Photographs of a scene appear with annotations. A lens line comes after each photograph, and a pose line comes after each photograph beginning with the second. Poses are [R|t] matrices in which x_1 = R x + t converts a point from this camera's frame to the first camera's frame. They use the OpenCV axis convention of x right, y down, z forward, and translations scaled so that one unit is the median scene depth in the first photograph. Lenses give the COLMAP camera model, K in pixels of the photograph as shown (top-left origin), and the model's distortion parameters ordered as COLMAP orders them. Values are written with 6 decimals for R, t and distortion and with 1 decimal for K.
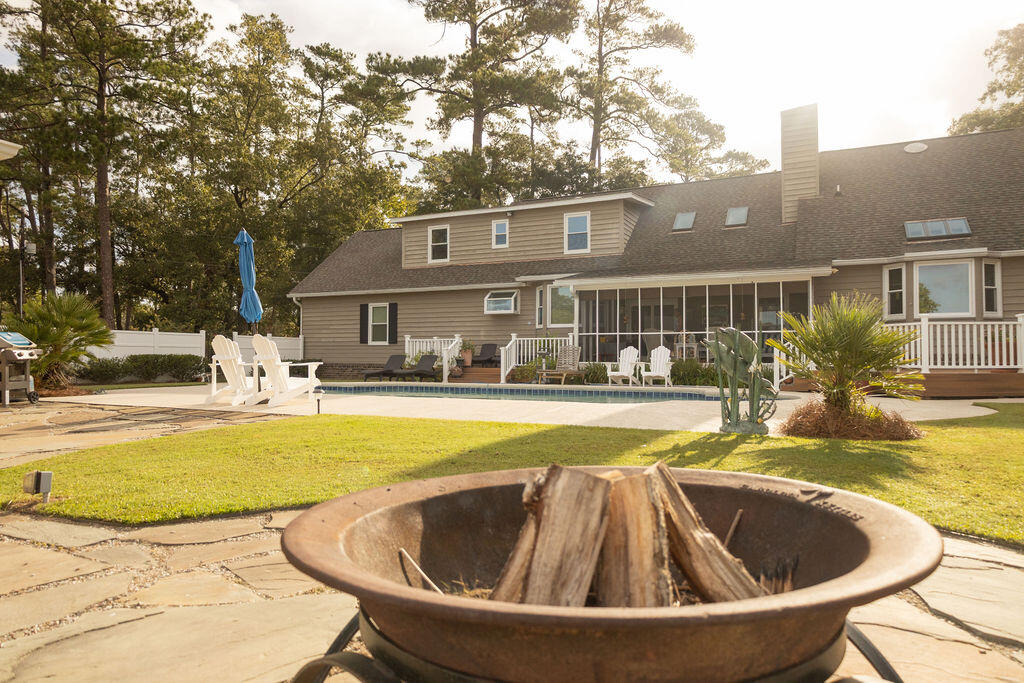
lens RADIAL K [[662.7, 0, 513.4], [0, 662.7, 344.3], [0, 0, 1]] dist [0.002233, 0.000745]
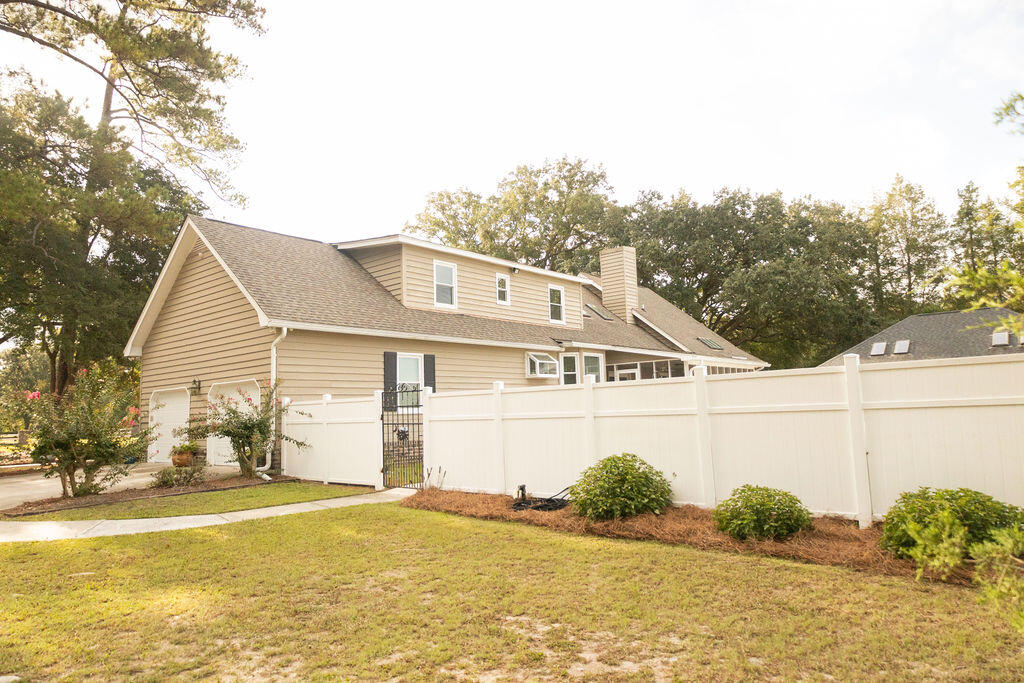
lens RADIAL K [[662.7, 0, 513.4], [0, 662.7, 344.3], [0, 0, 1]] dist [0.002233, 0.000745]
pose [[0.290289, 0.082037, 0.953416, -0.840776], [-0.005918, 0.996453, -0.083939, -0.013366], [-0.956921, 0.018724, 0.289745, 0.689074]]
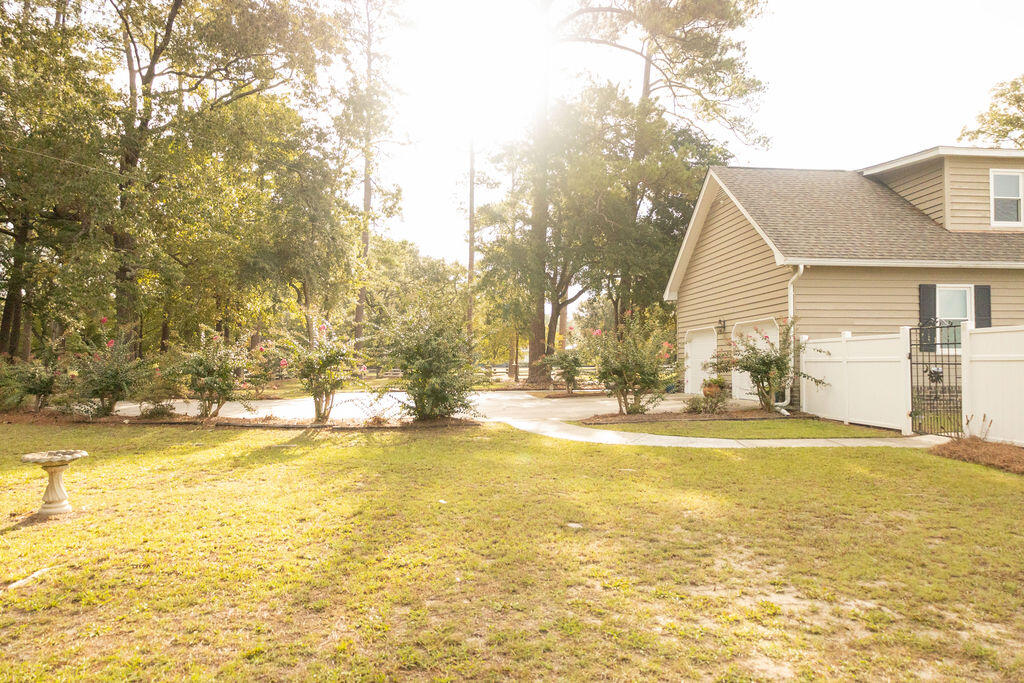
lens RADIAL K [[662.7, 0, 513.4], [0, 662.7, 344.3], [0, 0, 1]] dist [0.002233, 0.000745]
pose [[0.872309, 0.006285, 0.488915, -0.846146], [-0.012950, 0.999864, 0.010251, -0.009058], [-0.488783, -0.015273, 0.872271, 0.666584]]
